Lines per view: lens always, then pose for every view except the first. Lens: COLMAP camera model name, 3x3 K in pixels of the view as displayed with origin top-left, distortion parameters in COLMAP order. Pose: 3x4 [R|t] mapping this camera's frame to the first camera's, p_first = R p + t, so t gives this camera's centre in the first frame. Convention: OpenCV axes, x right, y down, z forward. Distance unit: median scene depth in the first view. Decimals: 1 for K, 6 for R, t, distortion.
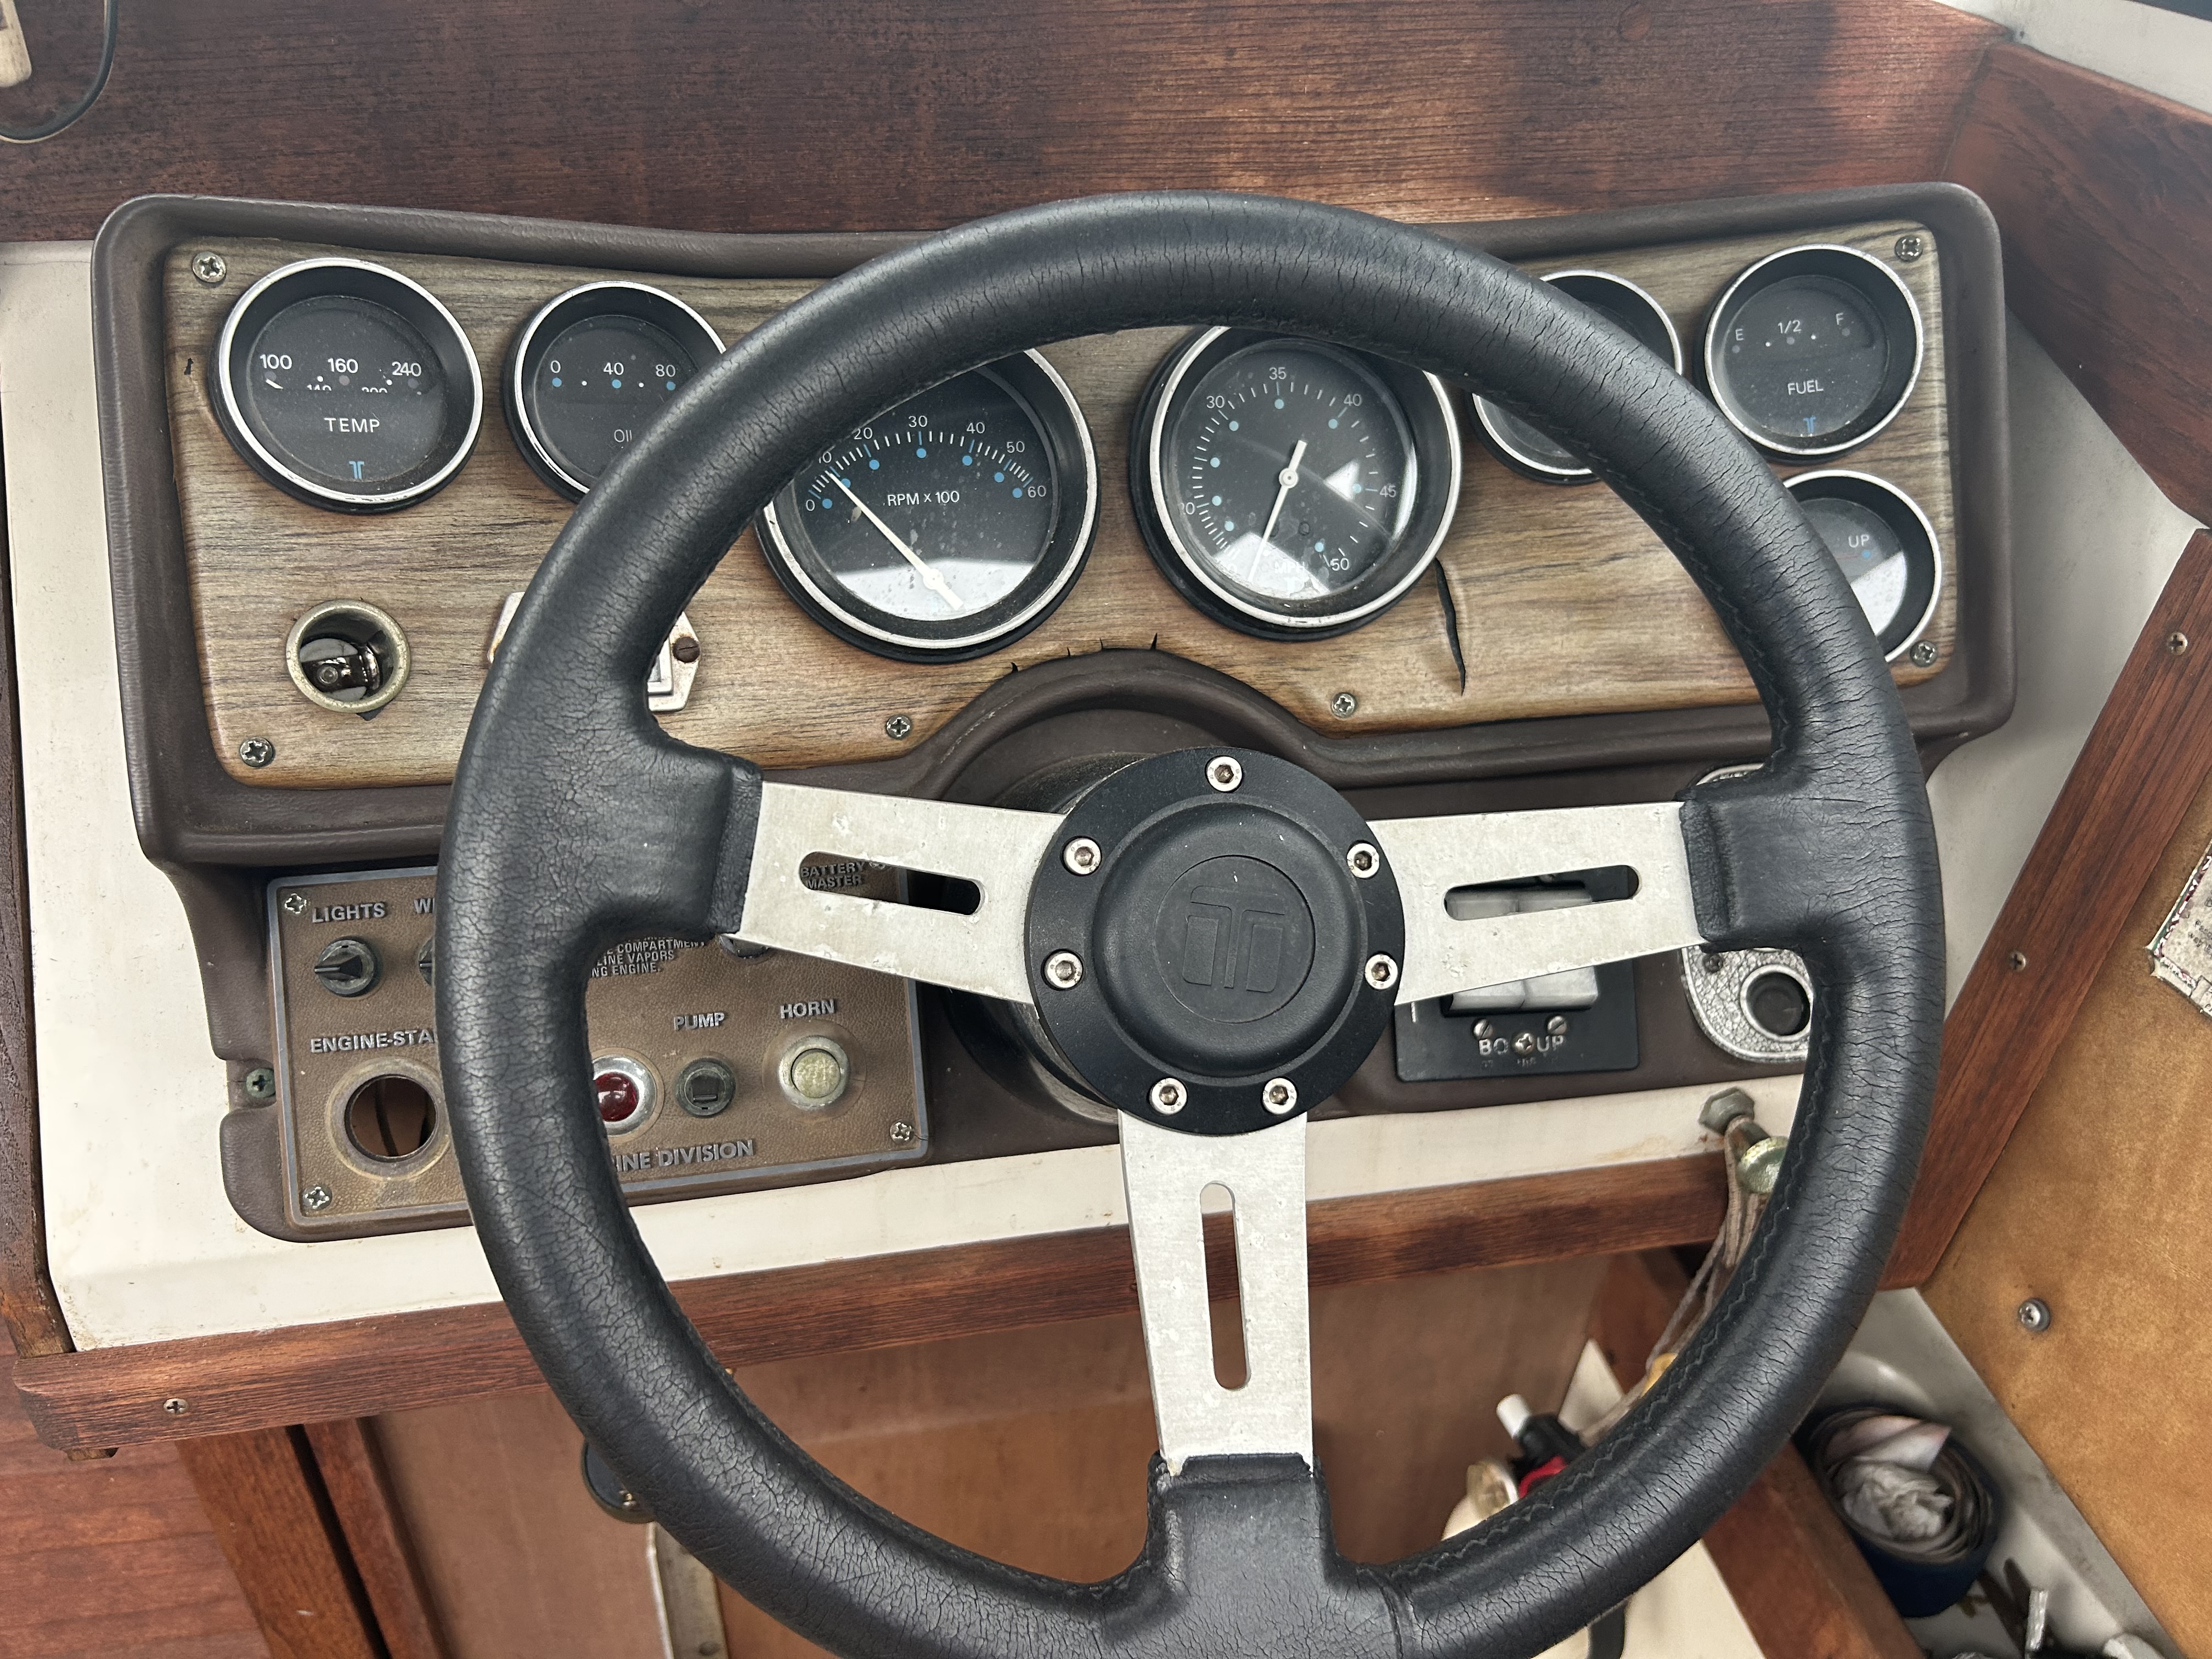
lens RADIAL K [[1658.0, 0, 1088.1], [0, 1658.0, 843.3], [0, 0, 1]] dist [0.051877, -0.067882]
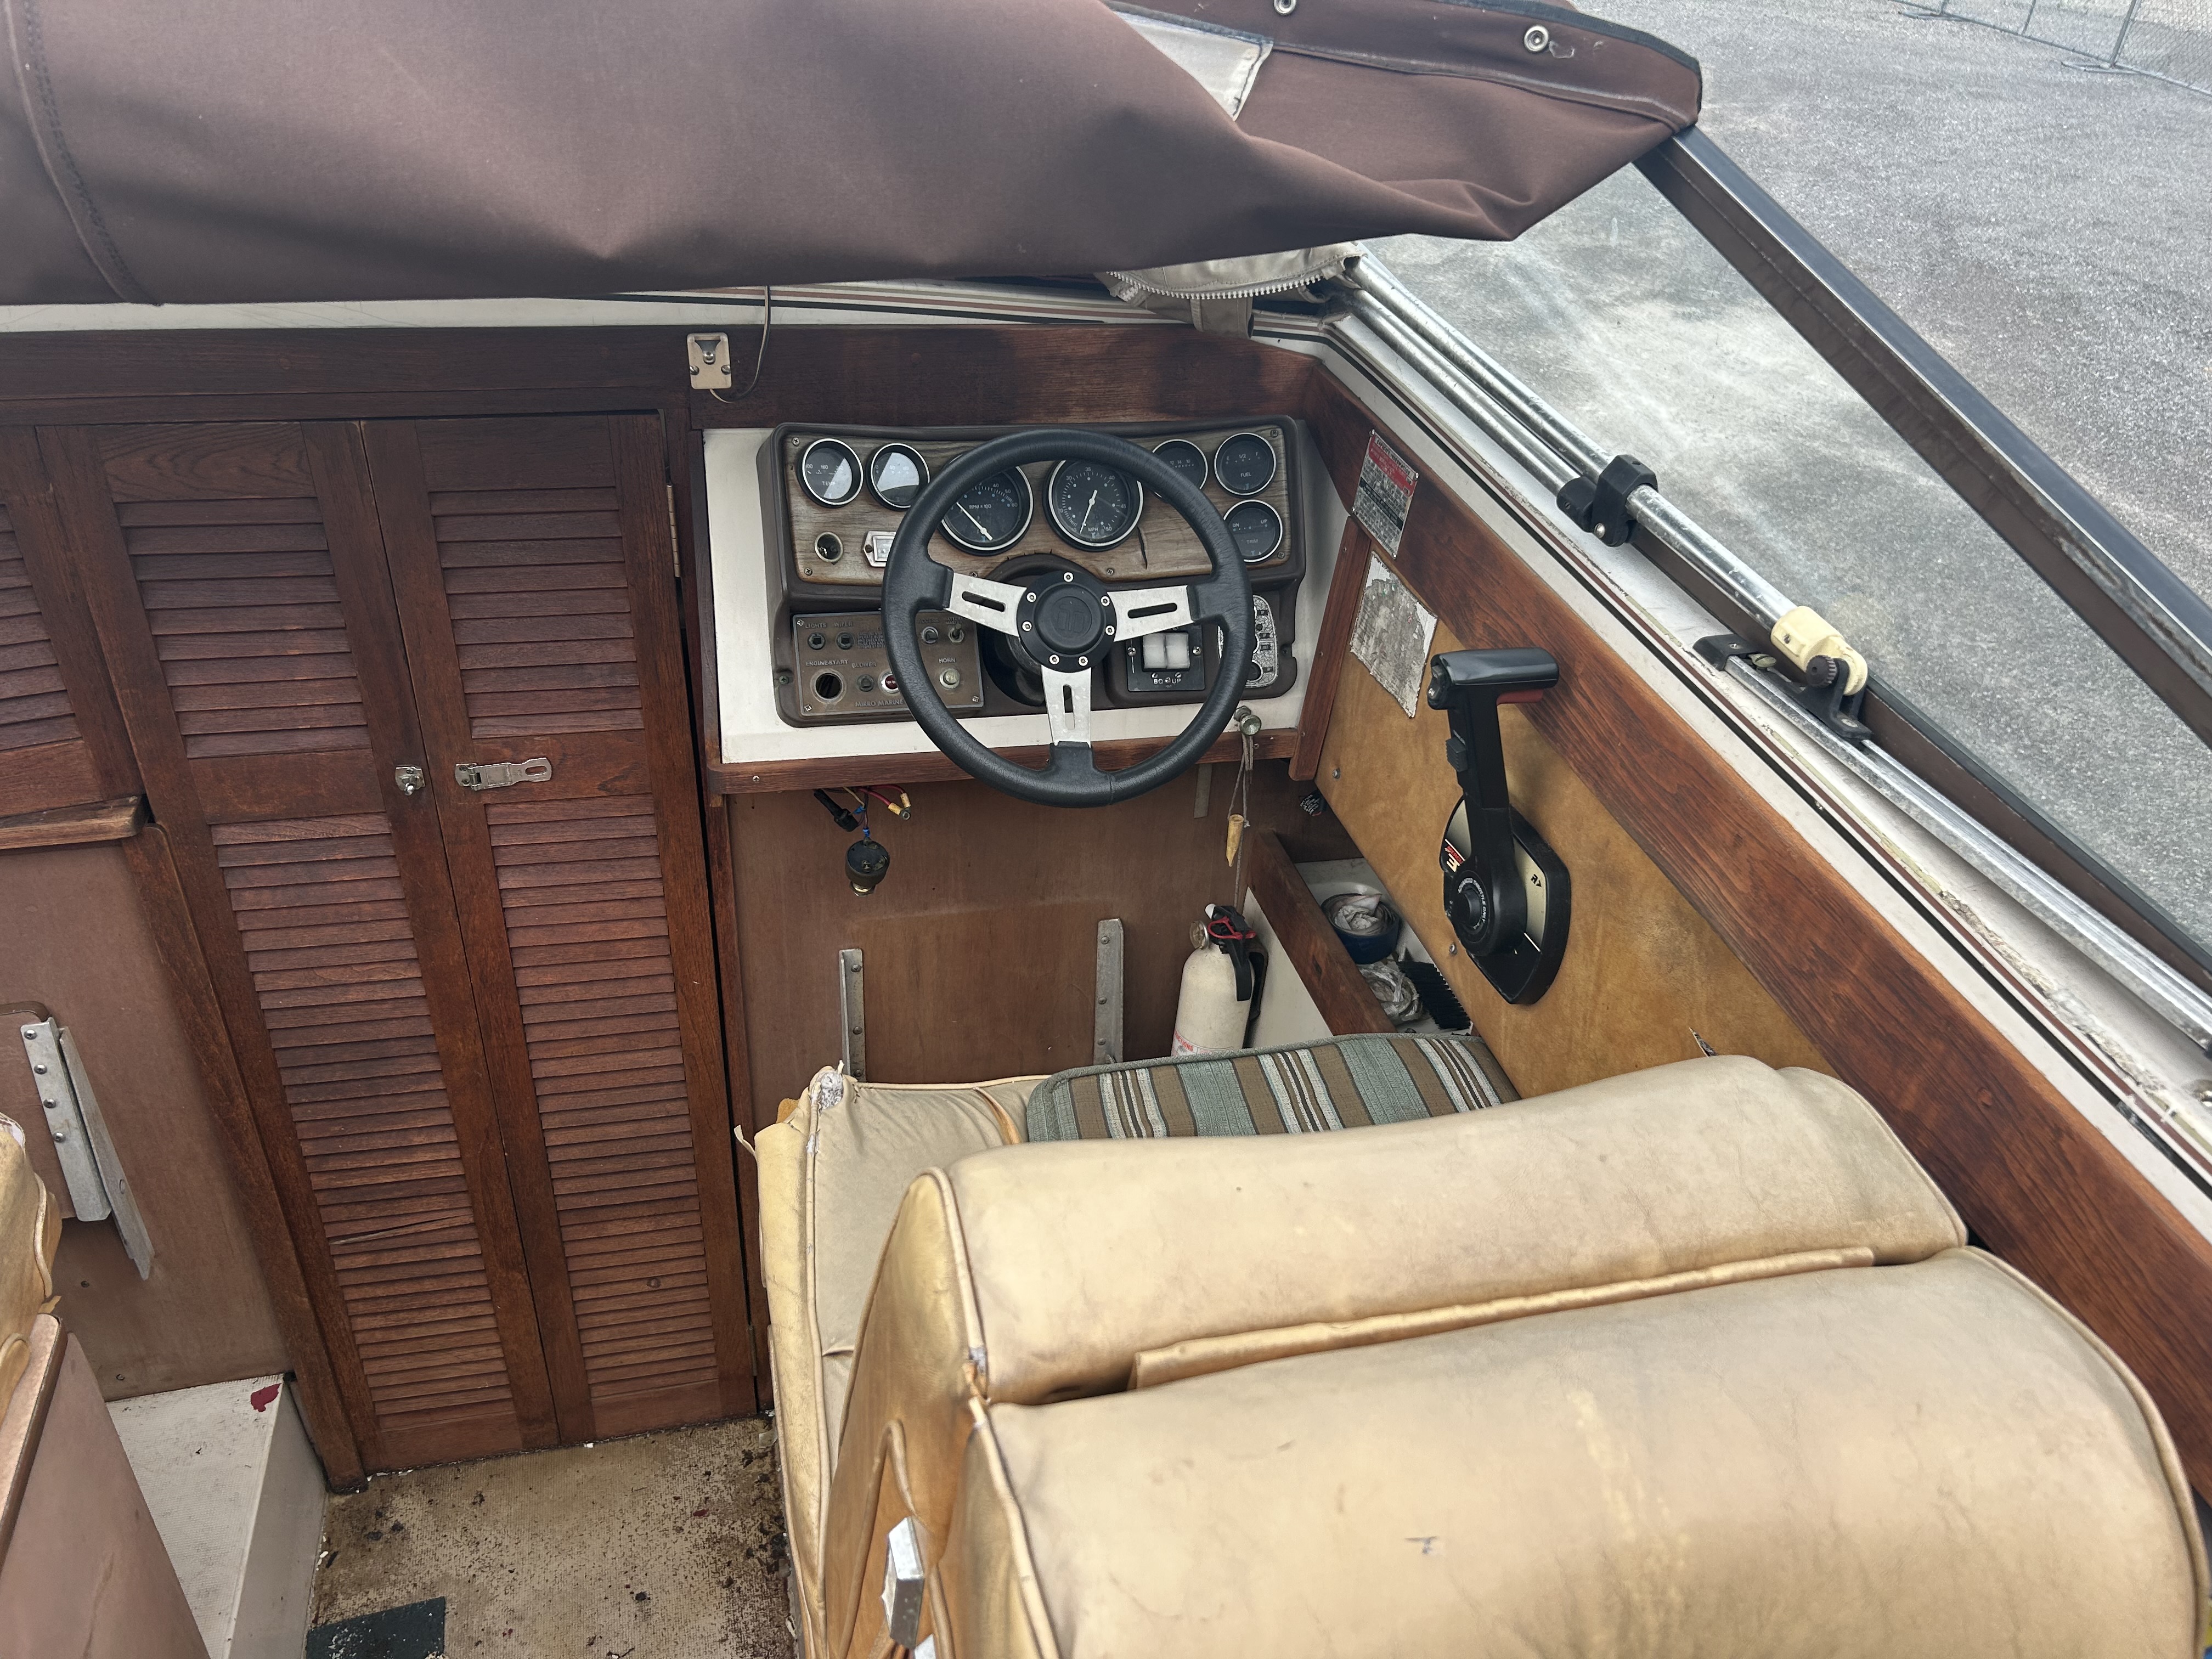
lens RADIAL K [[1658.0, 0, 1122.1], [0, 1658.0, 854.4], [0, 0, 1]] dist [0.051877, -0.067882]
pose [[0.997412, -0.008922, 0.071346, -0.059260], [0.010261, 0.999778, -0.018424, 0.547104], [-0.071166, 0.019108, 0.997281, -2.297496]]
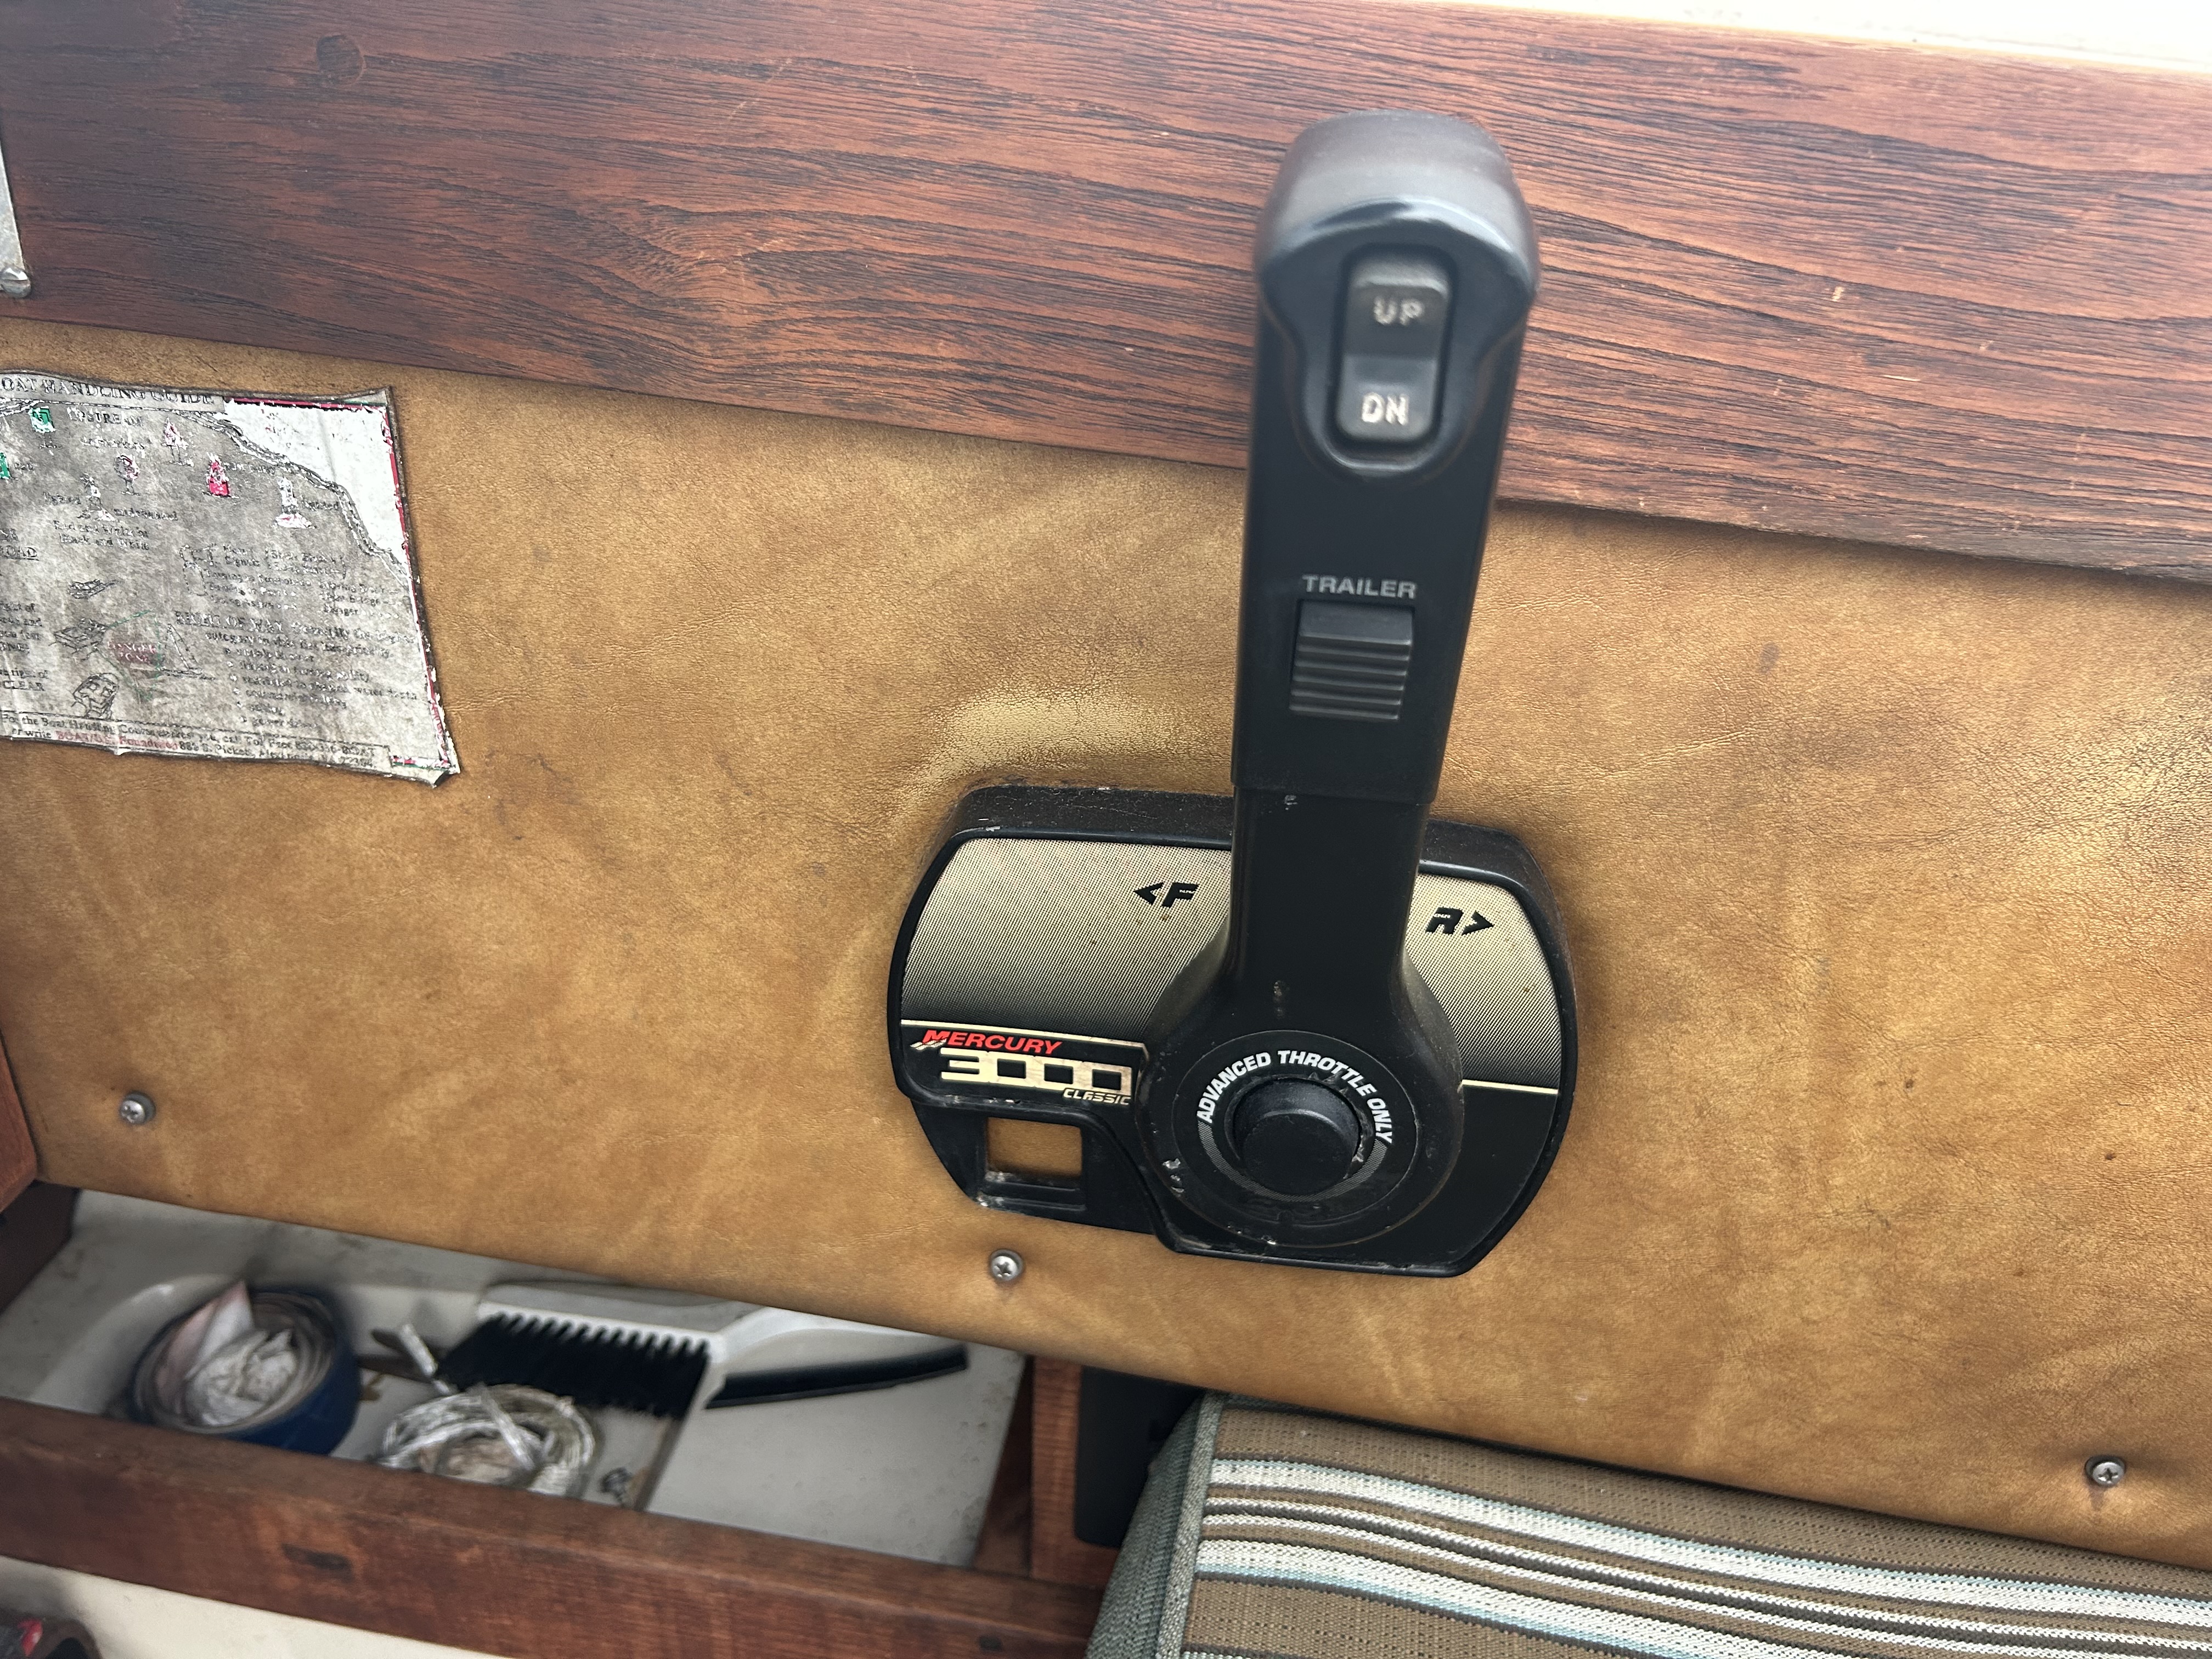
lens RADIAL K [[1658.0, 0, 1084.7], [0, 1658.0, 799.5], [0, 0, 1]] dist [0.051877, -0.067882]
pose [[0.352914, -0.507675, 0.785950, 0.114686], [0.517881, 0.805582, 0.287812, 0.165987], [-0.779263, 0.305456, 0.547217, 0.016721]]
